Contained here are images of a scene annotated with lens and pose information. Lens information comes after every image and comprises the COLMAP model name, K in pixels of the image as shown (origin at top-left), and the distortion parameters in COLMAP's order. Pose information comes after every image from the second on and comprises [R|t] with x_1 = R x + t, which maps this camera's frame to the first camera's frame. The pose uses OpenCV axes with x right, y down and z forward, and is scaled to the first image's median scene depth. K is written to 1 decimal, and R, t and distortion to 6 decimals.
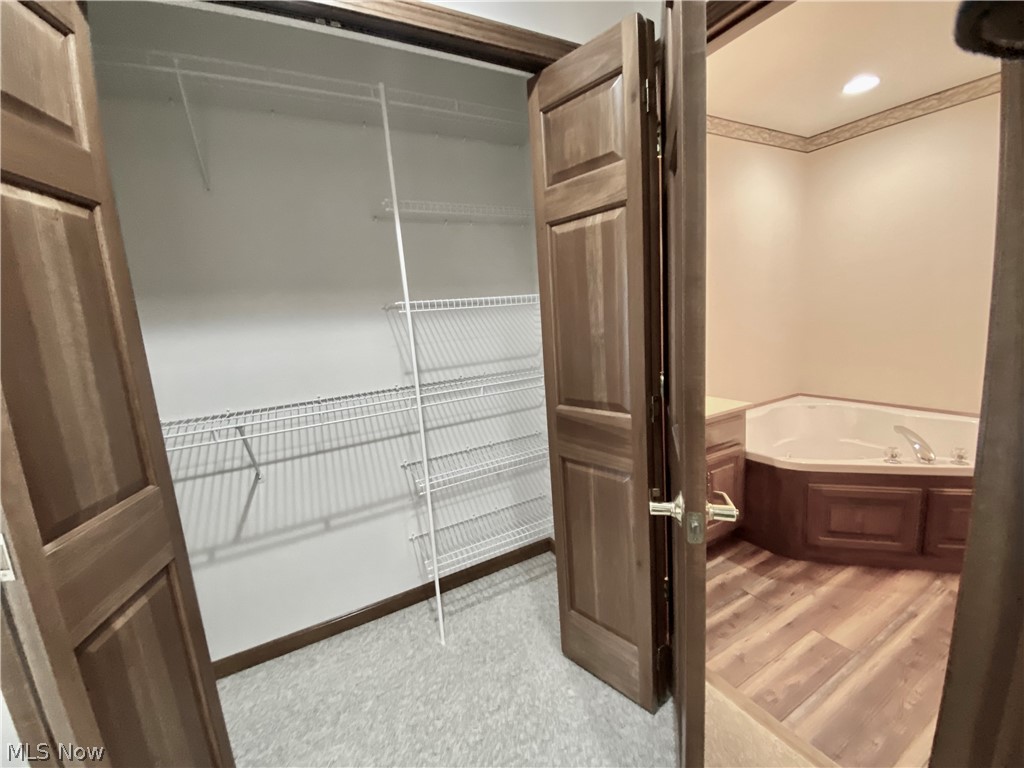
lens RADIAL K [[408.2, 0, 512.7], [0, 408.2, 377.5], [0, 0, 1]] dist [0.000165, -0.007670]
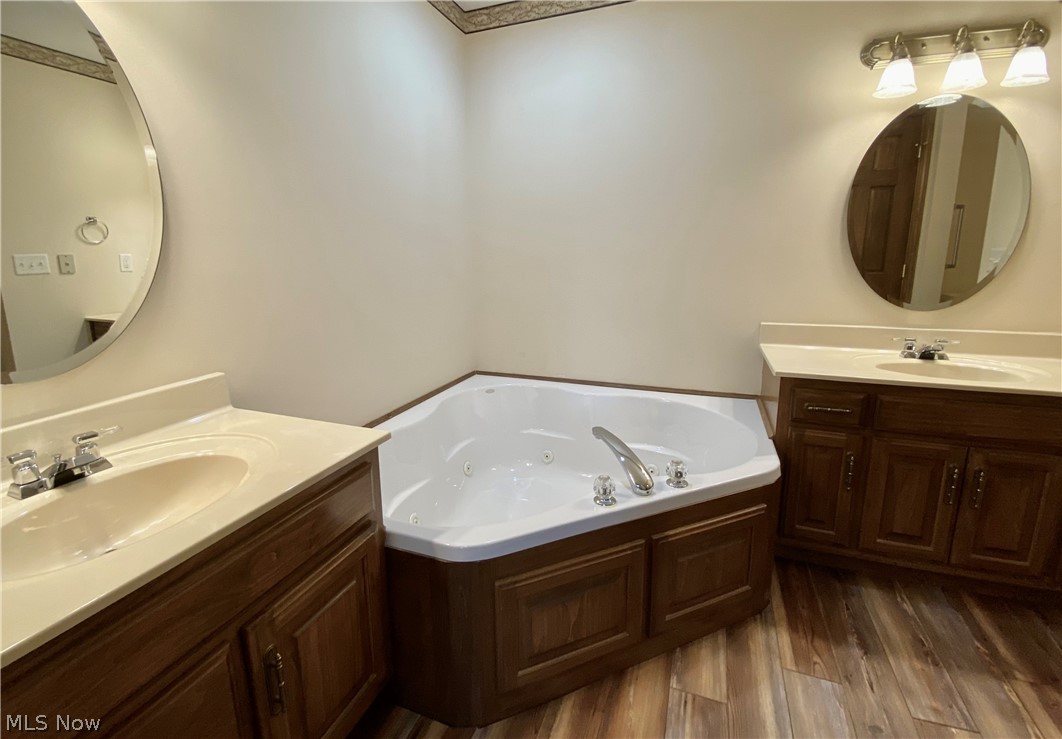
lens RADIAL K [[457.3, 0, 528.5], [0, 457.3, 327.9], [0, 0, 1]] dist [-0.002689, -0.013219]
pose [[0.749467, -0.038208, 0.660938, 0.379651], [0.059068, 0.998211, -0.009275, -0.046422], [-0.659401, 0.045992, 0.750383, 0.510882]]
